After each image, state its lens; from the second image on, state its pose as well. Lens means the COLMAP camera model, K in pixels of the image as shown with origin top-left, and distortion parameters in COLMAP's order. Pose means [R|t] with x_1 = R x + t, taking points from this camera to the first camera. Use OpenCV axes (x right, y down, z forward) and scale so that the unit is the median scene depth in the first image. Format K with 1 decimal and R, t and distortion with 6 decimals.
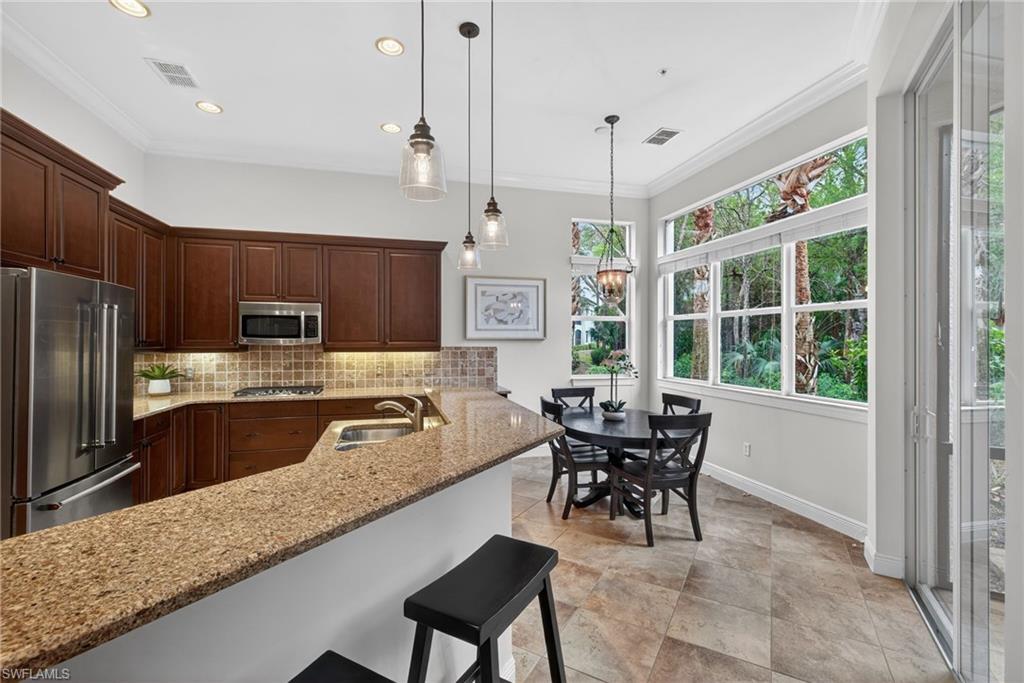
lens RADIAL K [[454.3, 0, 504.3], [0, 454.3, 340.0], [0, 0, 1]] dist [-0.010494, -0.000084]
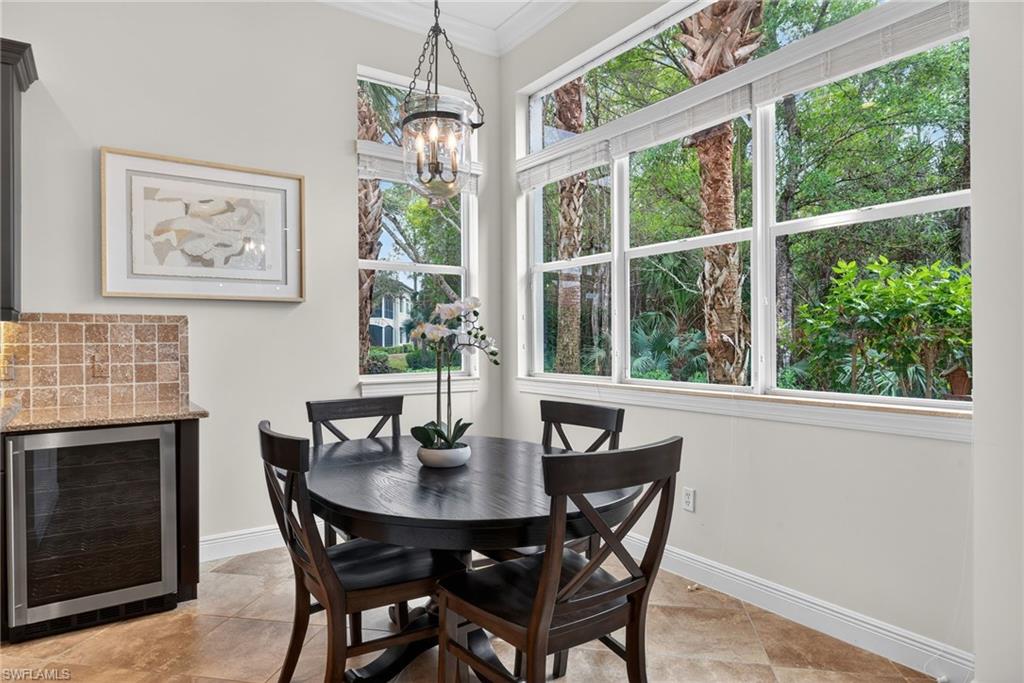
lens RADIAL K [[613.3, 0, 507.4], [0, 613.3, 341.7], [0, 0, 1]] dist [0.001123, 0.002656]
pose [[0.938984, -0.009609, 0.343826, 0.076497], [0.009179, 0.999954, 0.002877, 0.044197], [-0.343838, 0.000455, 0.939029, 0.336509]]
